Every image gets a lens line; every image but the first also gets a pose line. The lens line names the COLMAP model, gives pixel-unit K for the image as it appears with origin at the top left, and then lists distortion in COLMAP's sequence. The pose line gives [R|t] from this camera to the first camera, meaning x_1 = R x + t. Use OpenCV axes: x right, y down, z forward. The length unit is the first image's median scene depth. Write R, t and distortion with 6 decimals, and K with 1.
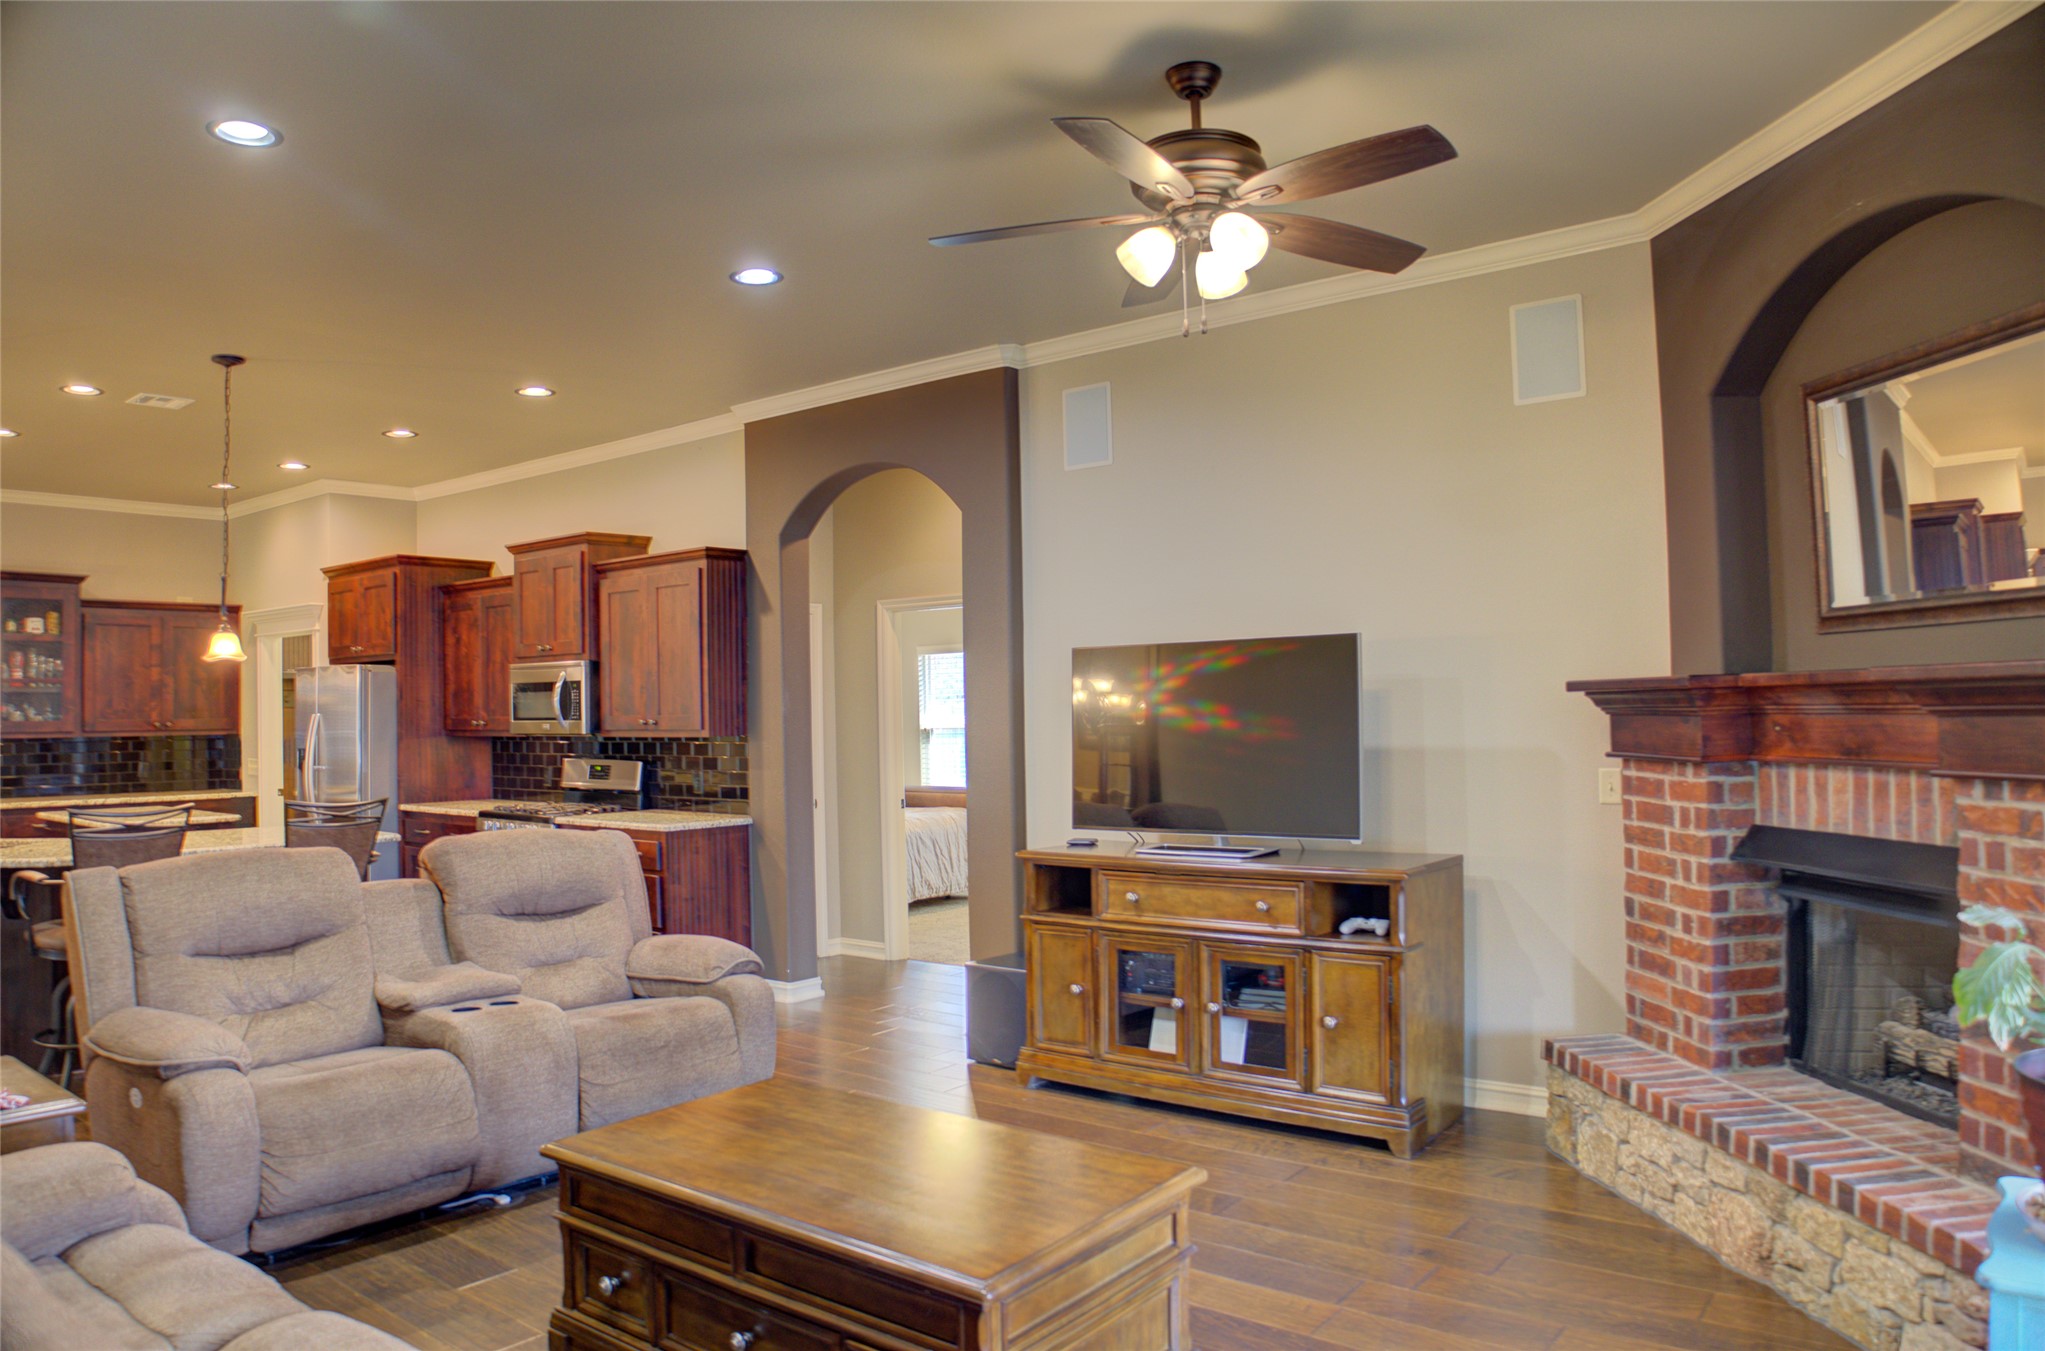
lens RADIAL K [[1408.5, 0, 1022.6], [0, 1408.5, 645.7], [0, 0, 1]] dist [-0.092360, 0.005858]
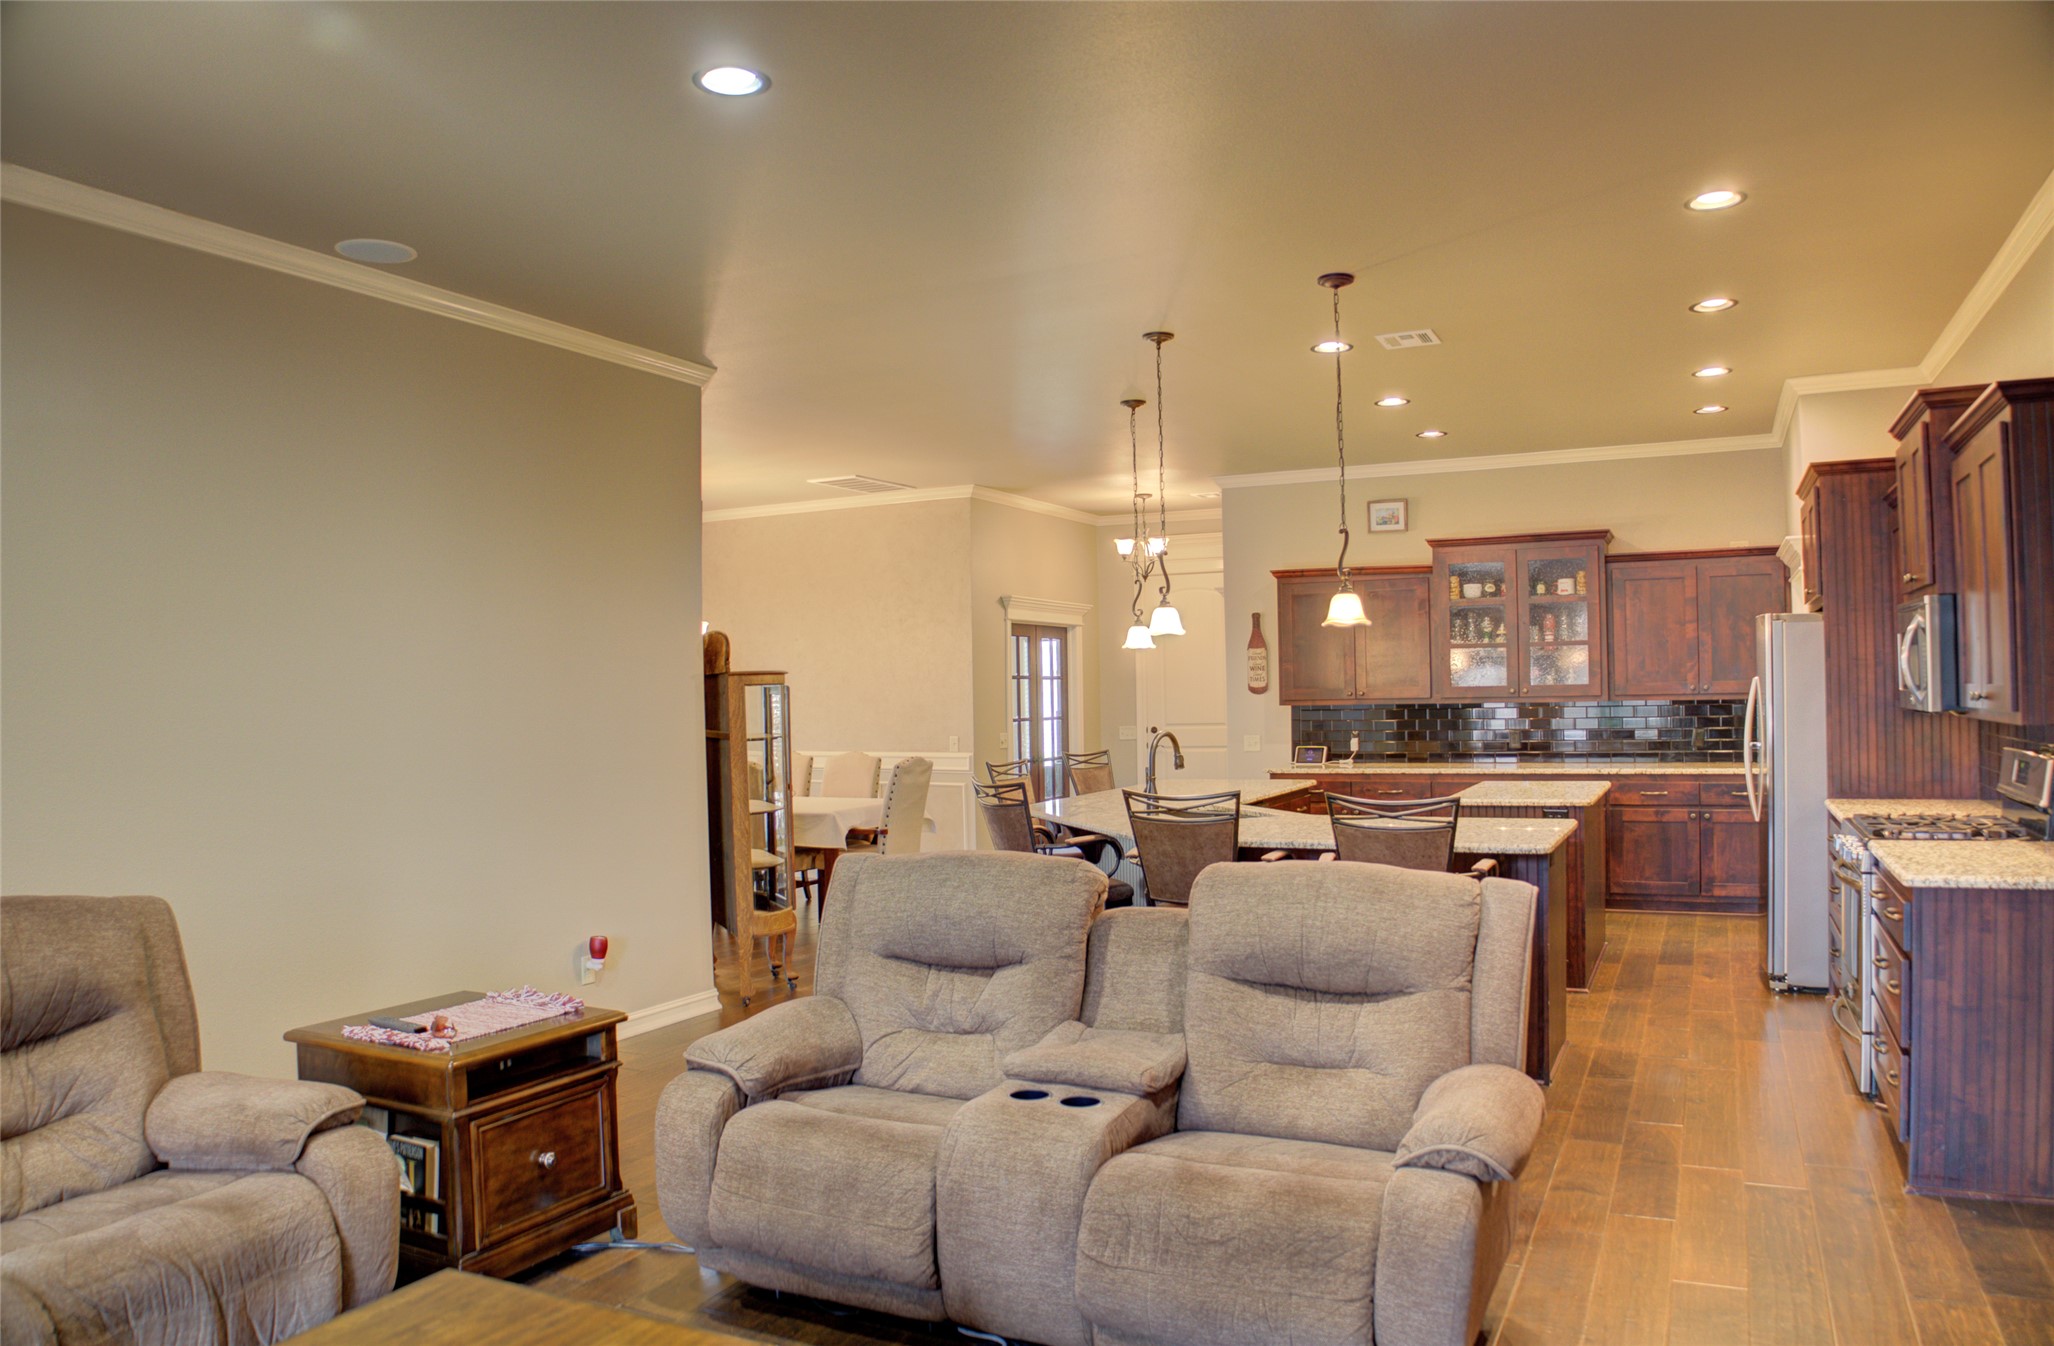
lens RADIAL K [[1413.1, 0, 1027.0], [0, 1413.1, 673.0], [0, 0, 1]] dist [-0.092579, 0.001005]
pose [[0.212995, -0.001274, -0.977052, 0.303706], [0.061813, 0.998014, 0.012174, 0.020180], [0.975096, -0.062987, 0.212651, 0.736923]]
